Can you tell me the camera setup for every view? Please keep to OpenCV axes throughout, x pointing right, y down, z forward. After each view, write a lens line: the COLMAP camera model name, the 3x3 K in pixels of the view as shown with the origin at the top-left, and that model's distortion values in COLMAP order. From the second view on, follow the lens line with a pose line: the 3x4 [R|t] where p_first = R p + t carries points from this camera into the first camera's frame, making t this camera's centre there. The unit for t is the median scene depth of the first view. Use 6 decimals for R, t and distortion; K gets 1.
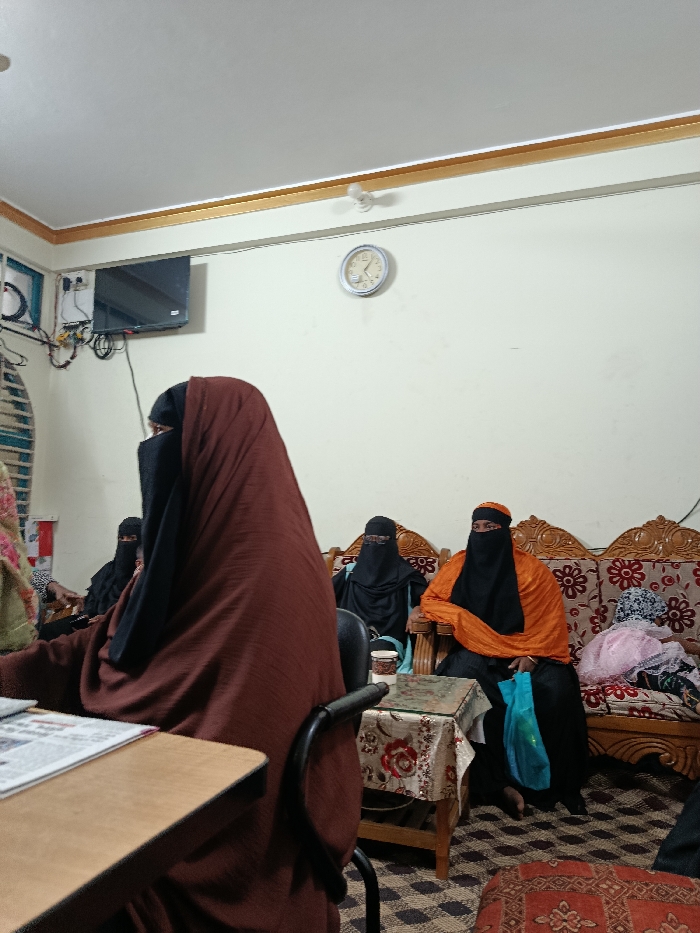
lens RADIAL K [[648.5, 0, 352.4], [0, 648.5, 464.5], [0, 0, 1]] dist [0.014577, -0.027519]
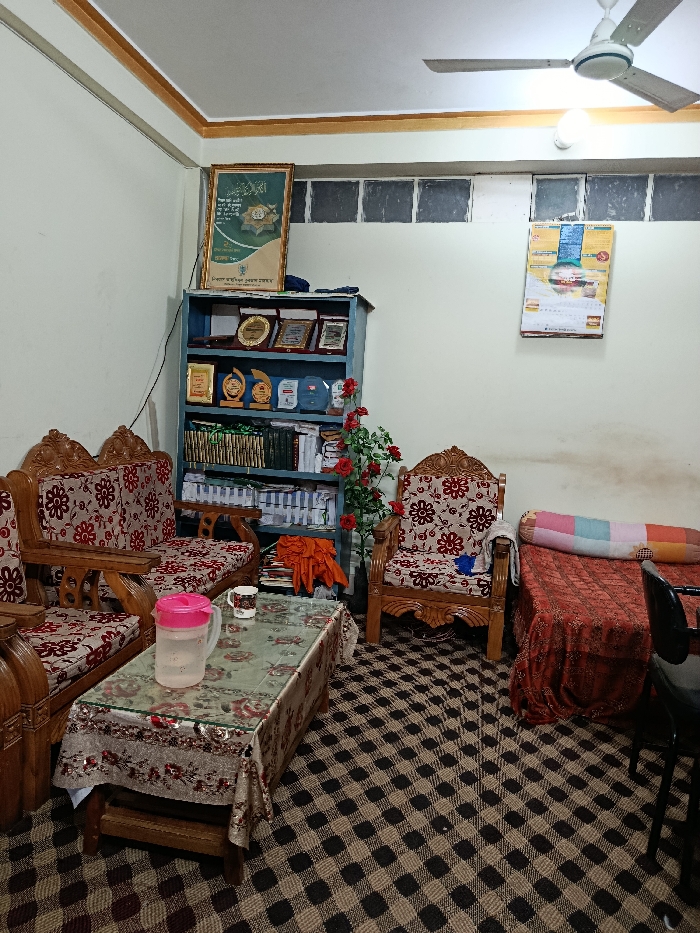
lens RADIAL K [[648.5, 0, 350.5], [0, 648.5, 467.4], [0, 0, 1]] dist [0.014577, -0.027519]
pose [[-0.151137, -0.130423, 0.979871, -0.776621], [-0.168103, 0.980211, 0.104540, -0.041094], [-0.974114, -0.148919, -0.170071, 0.802782]]
